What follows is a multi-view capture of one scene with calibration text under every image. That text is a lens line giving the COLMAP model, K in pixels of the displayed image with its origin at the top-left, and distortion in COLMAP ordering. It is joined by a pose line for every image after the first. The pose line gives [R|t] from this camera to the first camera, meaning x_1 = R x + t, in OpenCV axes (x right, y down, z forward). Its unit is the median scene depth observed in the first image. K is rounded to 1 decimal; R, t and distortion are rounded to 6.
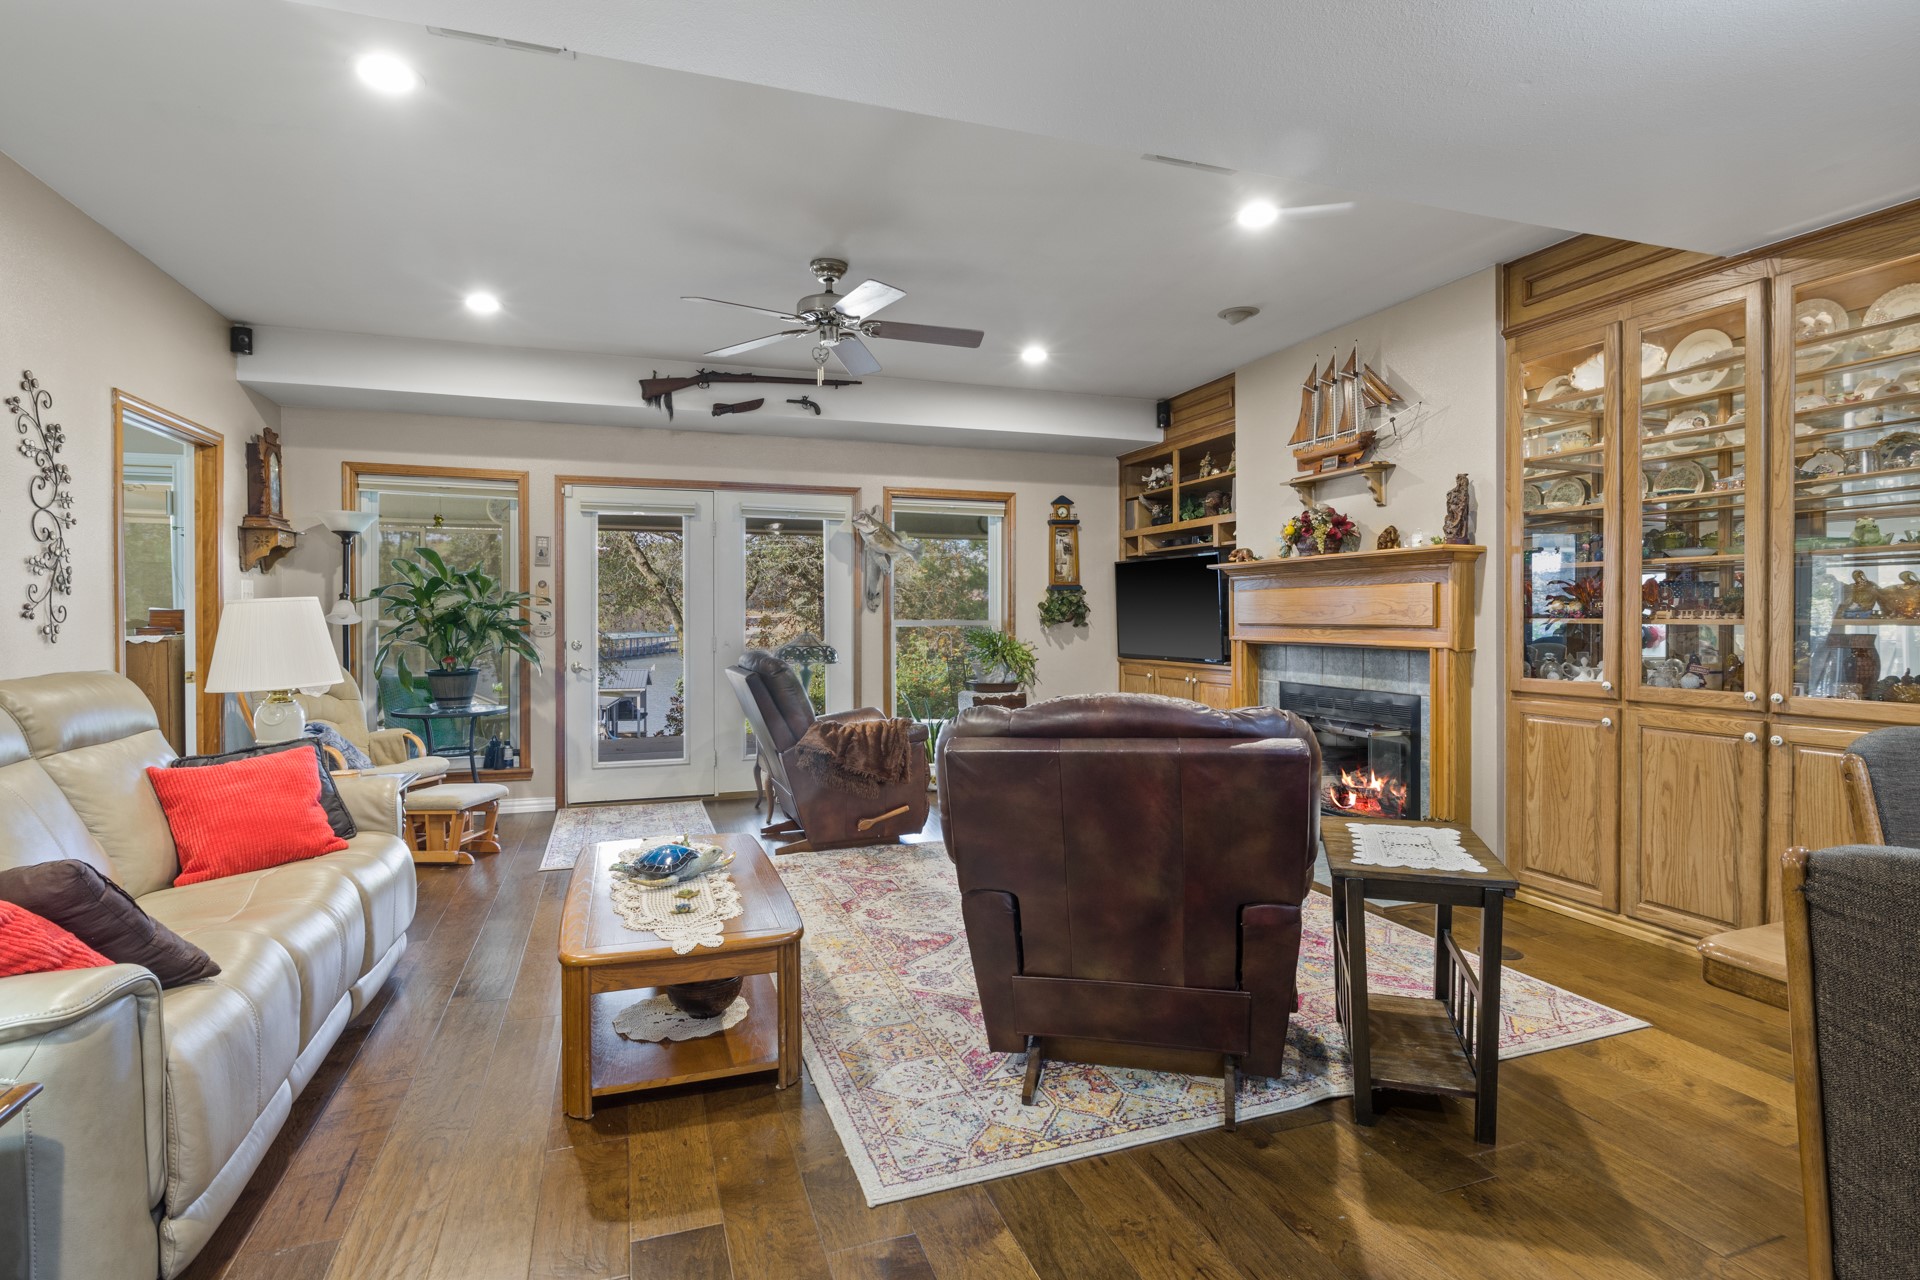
lens RADIAL K [[963.1, 0, 959.9], [0, 963.1, 630.8], [0, 0, 1]] dist [-0.003100, -0.000115]
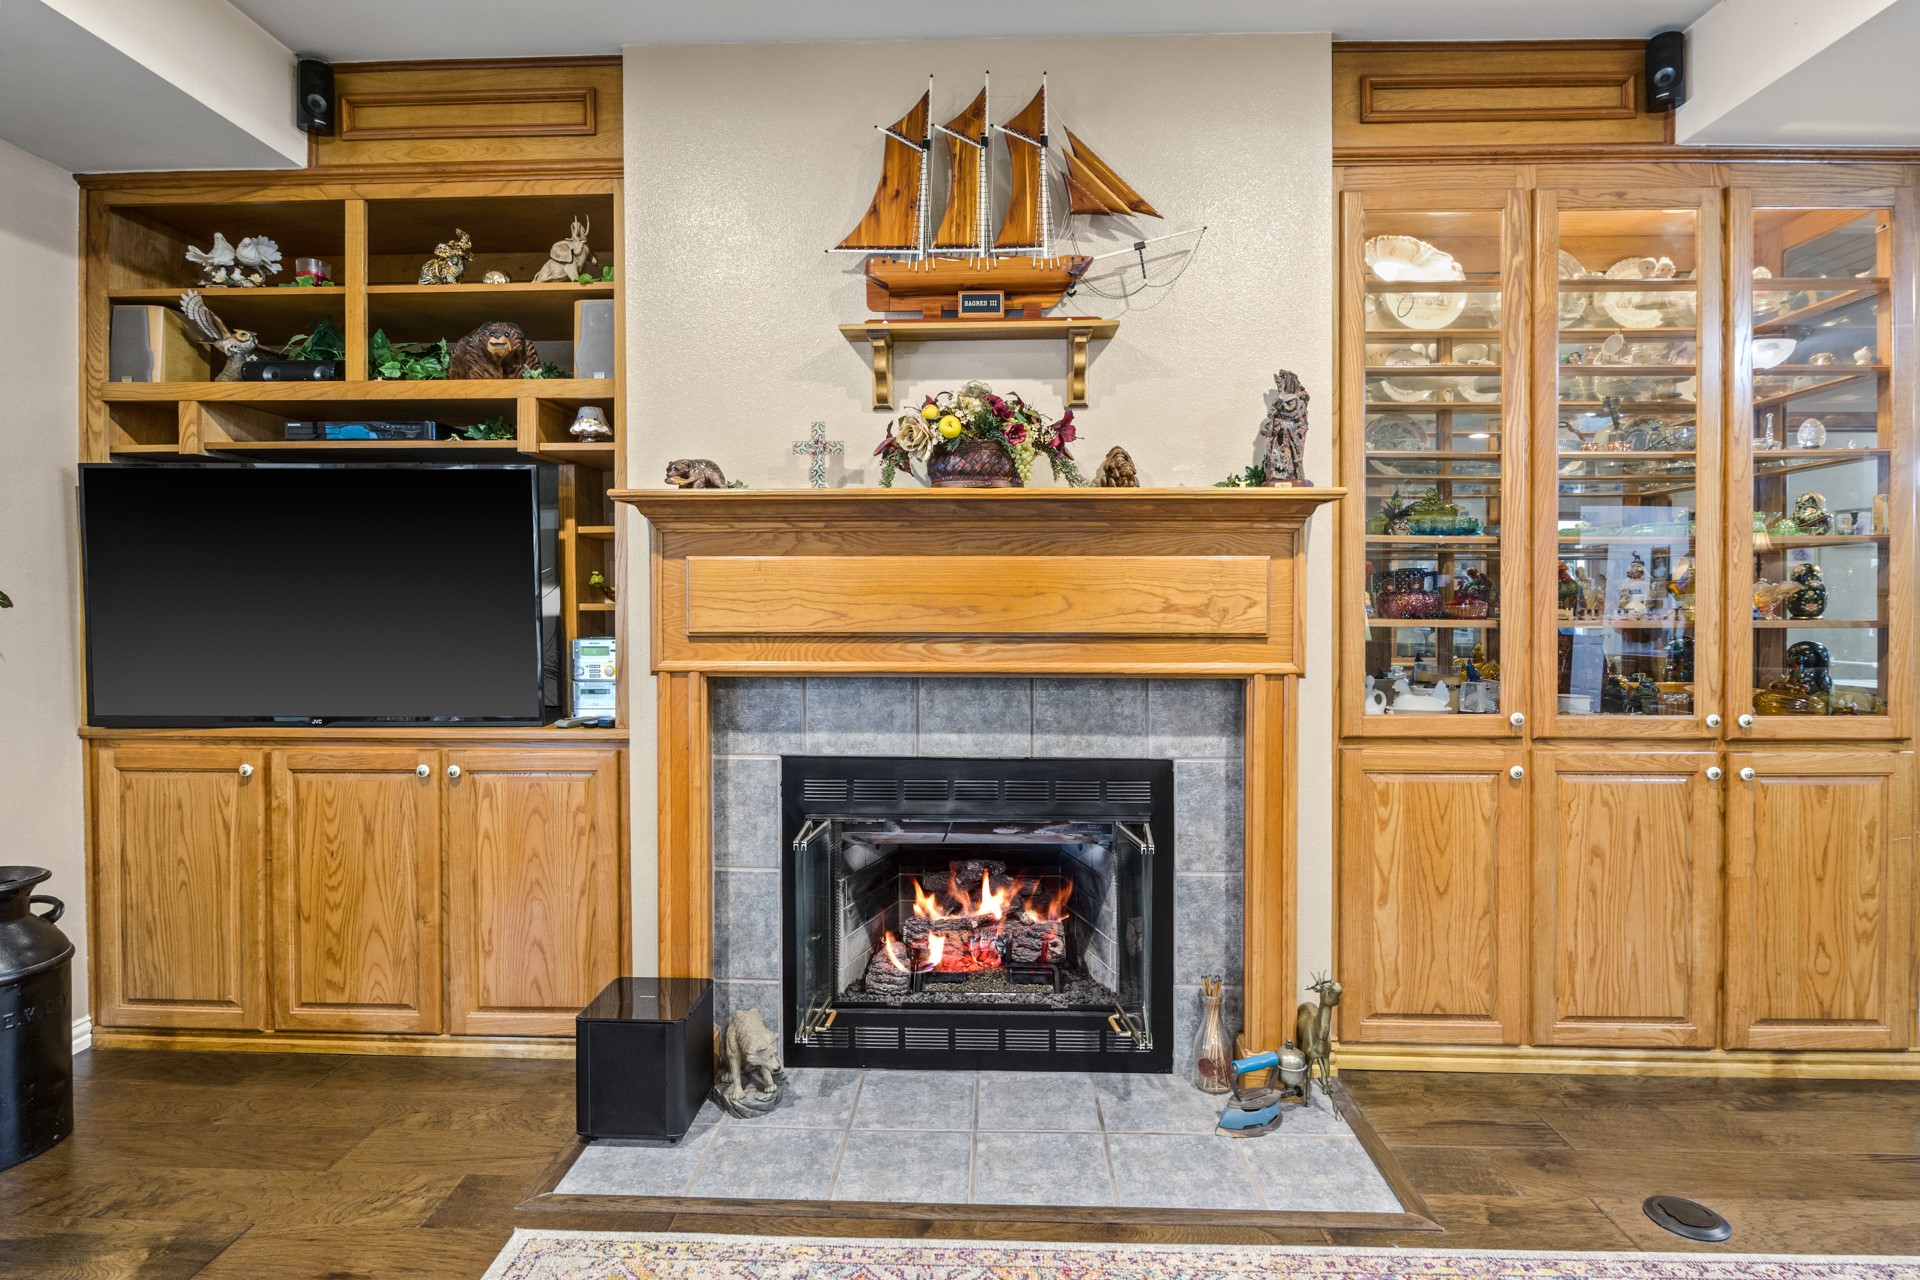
lens RADIAL K [[965.7, 0, 964.0], [0, 965.7, 616.3], [0, 0, 1]] dist [-0.005794, -0.001234]
pose [[0.365043, -0.009380, 0.930943, -0.076794], [0.012912, 0.999904, 0.005011, -0.017476], [-0.930901, 0.010191, 0.365129, 0.821865]]
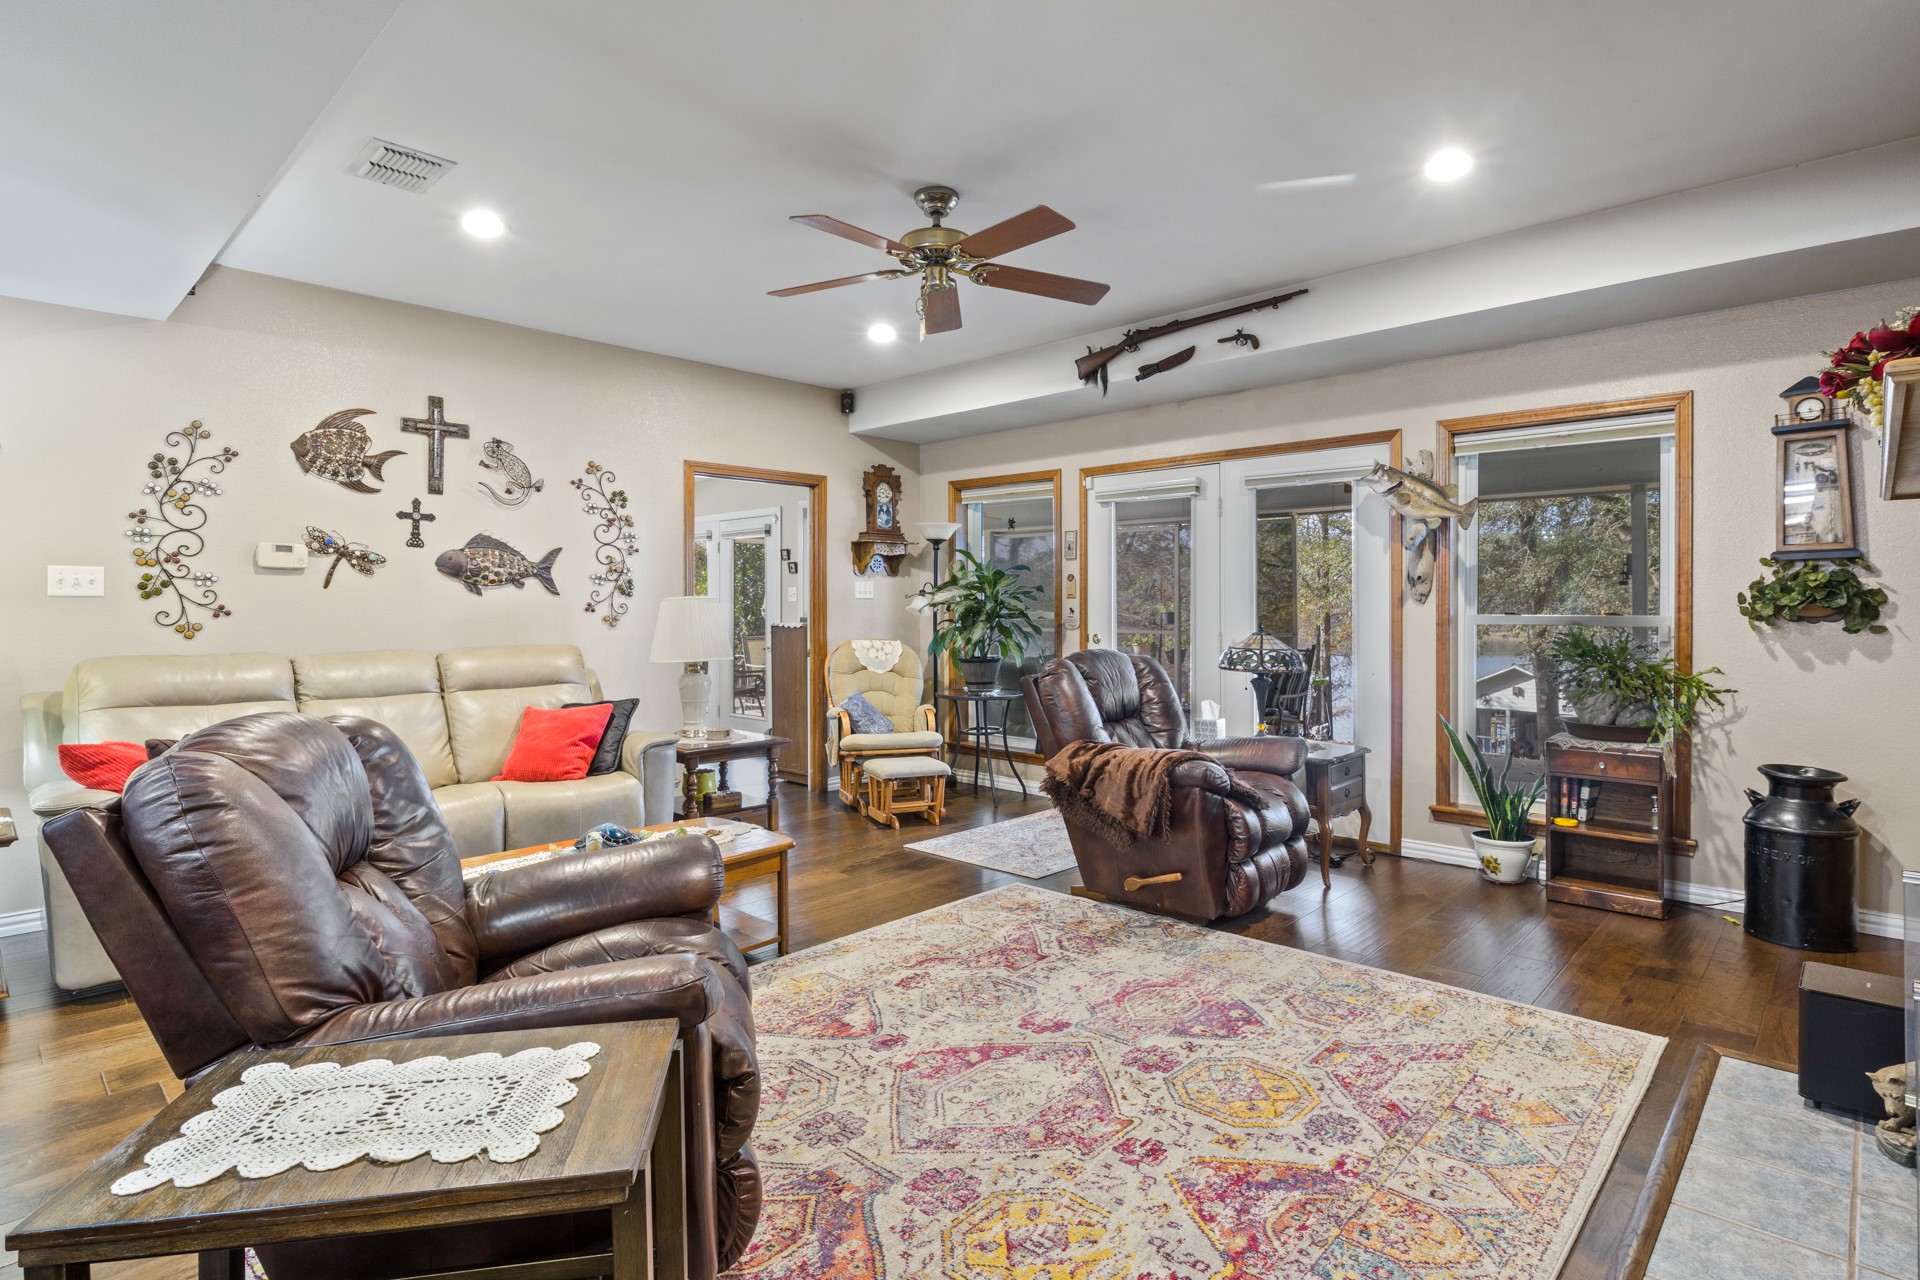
lens RADIAL K [[965.7, 0, 964.0], [0, 965.7, 616.3], [0, 0, 1]] dist [-0.005794, -0.001234]
pose [[0.457207, 0.009435, -0.889310, 0.514414], [-0.012192, 0.999916, 0.004341, -0.012943], [0.889276, 0.008857, 0.457284, 0.522634]]
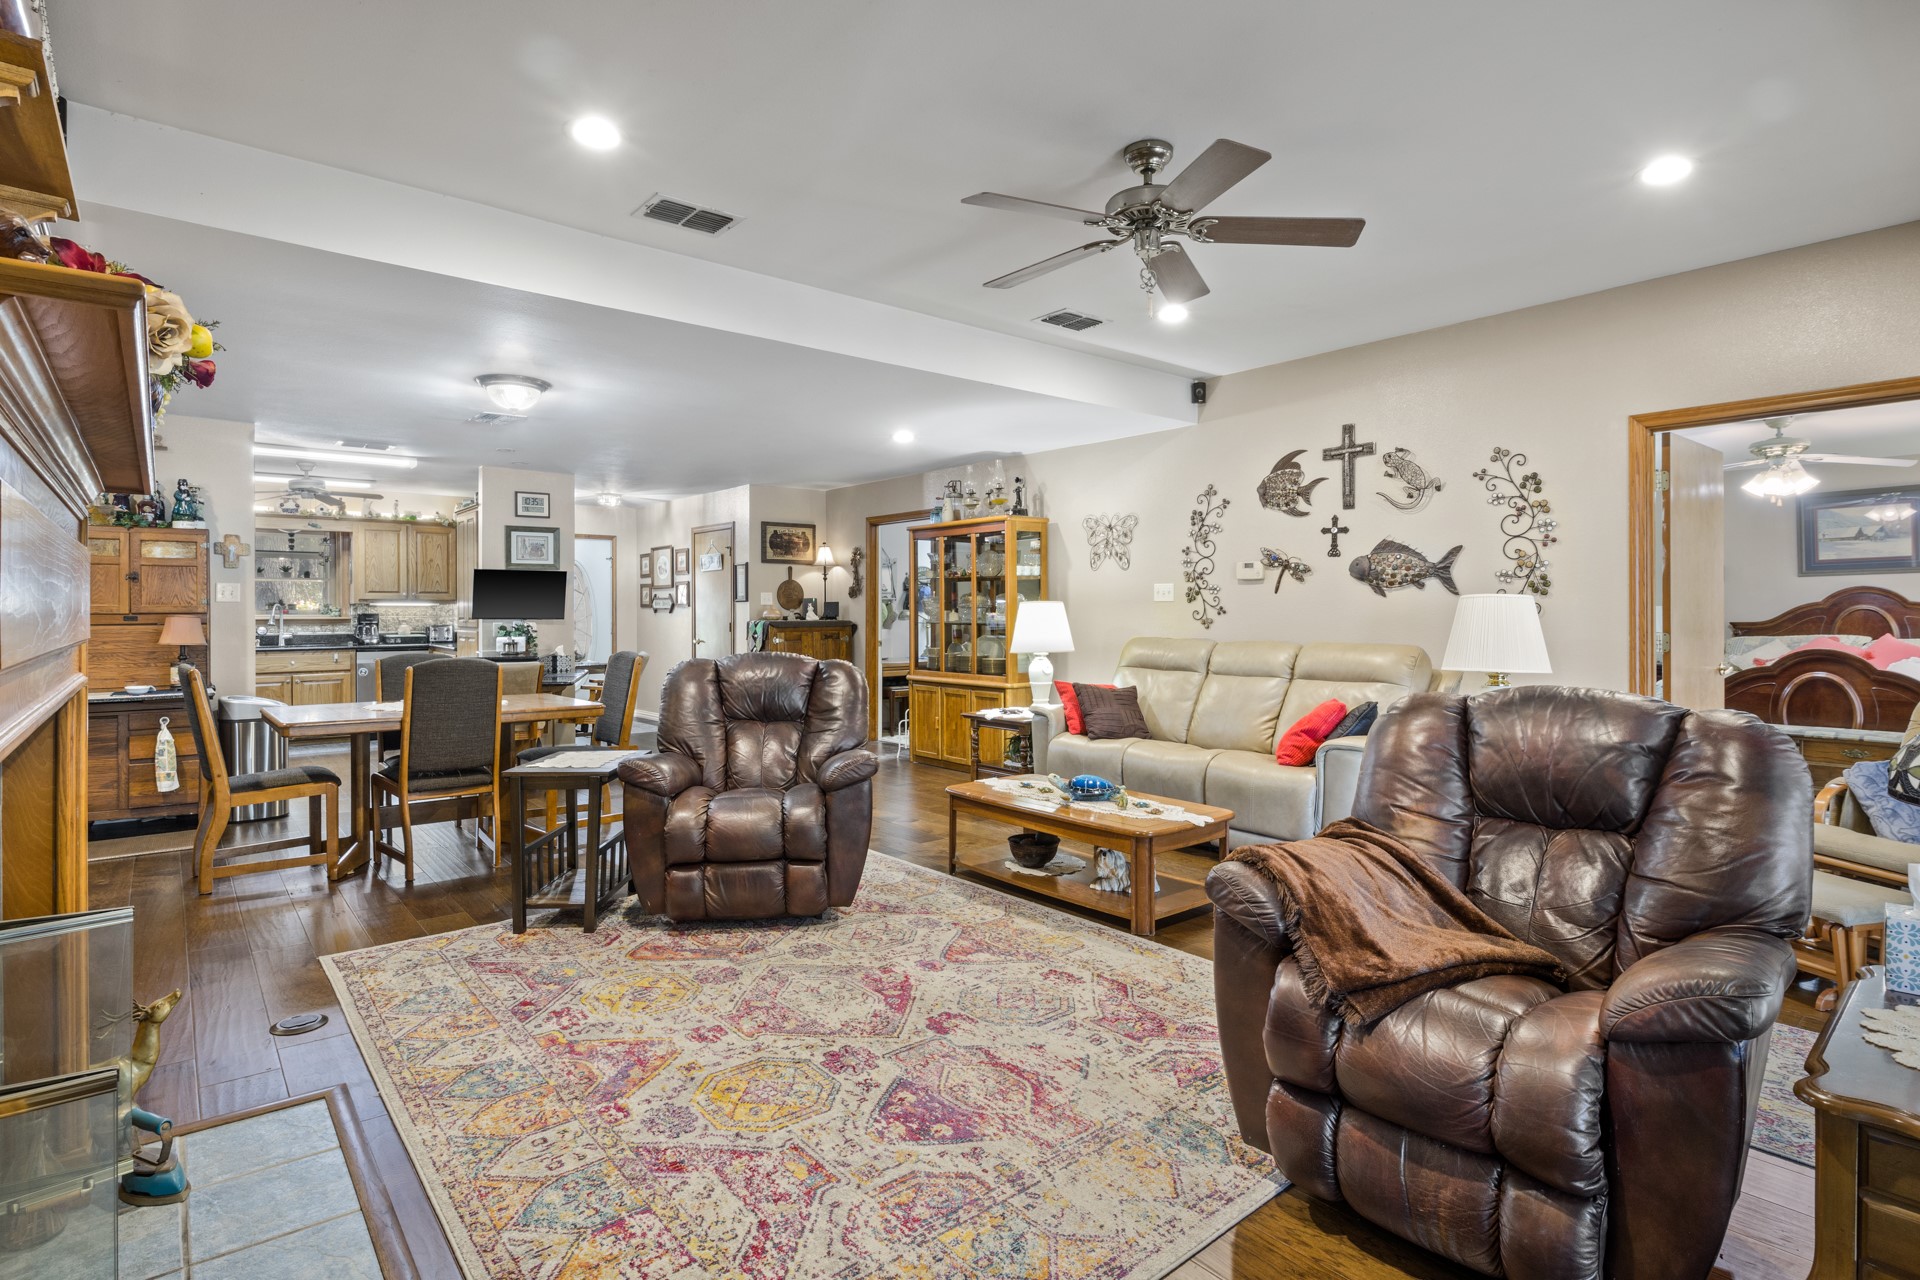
lens RADIAL K [[965.7, 0, 964.0], [0, 965.7, 616.3], [0, 0, 1]] dist [-0.005794, -0.001234]
pose [[-0.936506, 0.005415, -0.350611, 0.220008], [-0.002069, 0.999778, 0.020967, -0.023591], [0.350647, 0.020361, -0.936286, 1.366936]]
